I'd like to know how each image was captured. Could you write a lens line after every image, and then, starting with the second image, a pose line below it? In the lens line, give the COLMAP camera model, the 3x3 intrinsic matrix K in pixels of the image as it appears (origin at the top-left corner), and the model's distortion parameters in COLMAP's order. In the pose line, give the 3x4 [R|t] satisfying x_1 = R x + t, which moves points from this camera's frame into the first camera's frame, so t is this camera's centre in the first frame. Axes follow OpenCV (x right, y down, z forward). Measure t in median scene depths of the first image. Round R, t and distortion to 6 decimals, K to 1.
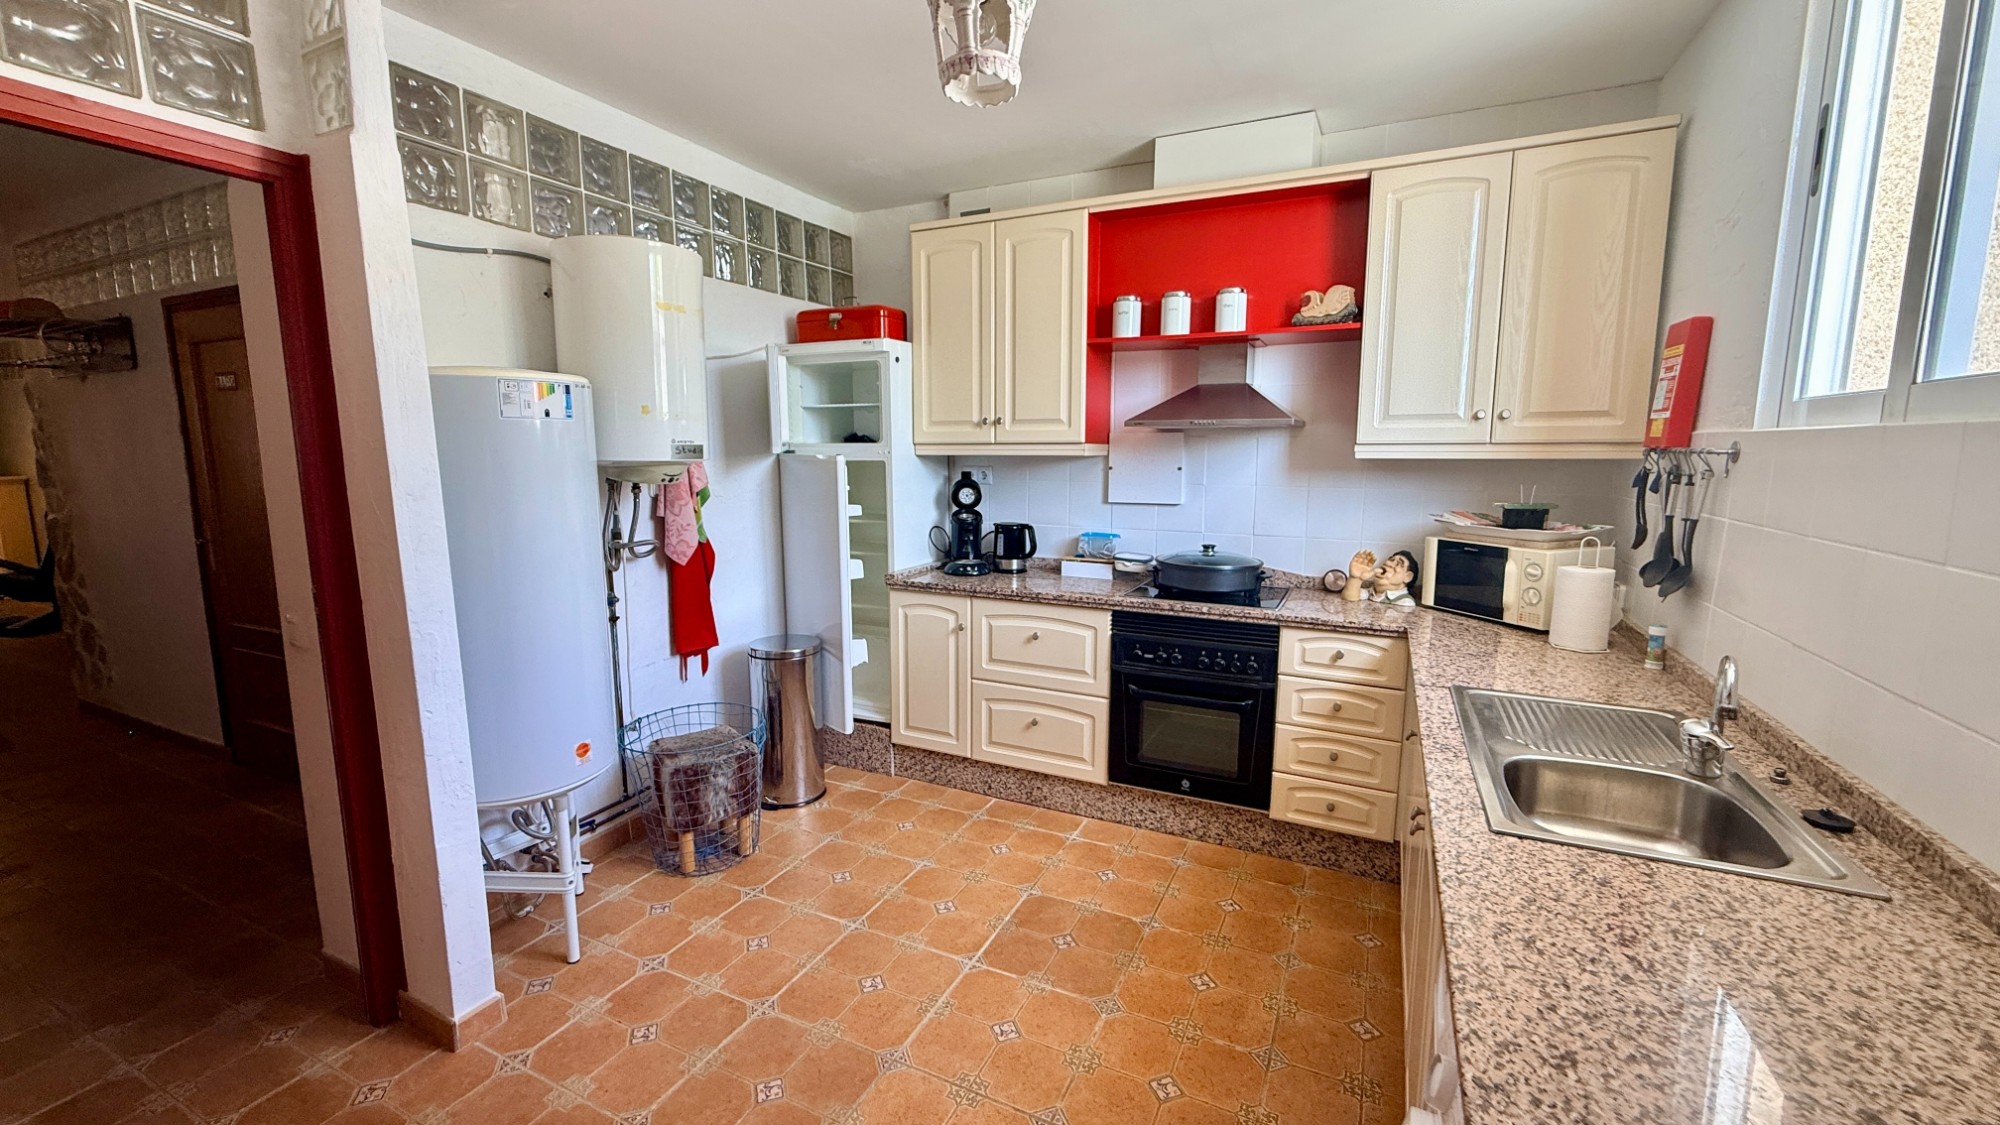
lens RADIAL K [[802.3, 0, 1000.0], [0, 802.3, 562.5], [0, 0, 1]] dist [0.001729, 0.000338]
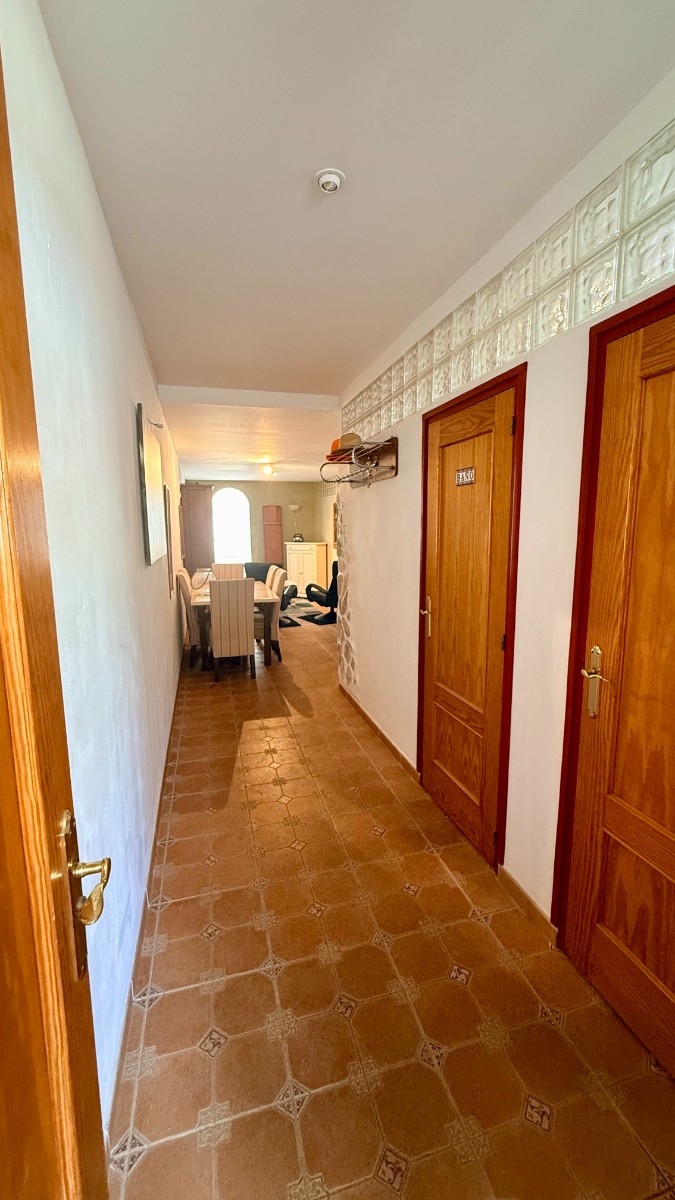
lens RADIAL K [[481.4, 0, 337.5], [0, 481.4, 600.0], [0, 0, 1]] dist [0.001729, 0.000338]
pose [[0.660905, 0.113111, -0.741897, -0.453629], [-0.099692, 0.993048, 0.062594, -0.065789], [0.743819, 0.032593, 0.667586, 0.346791]]
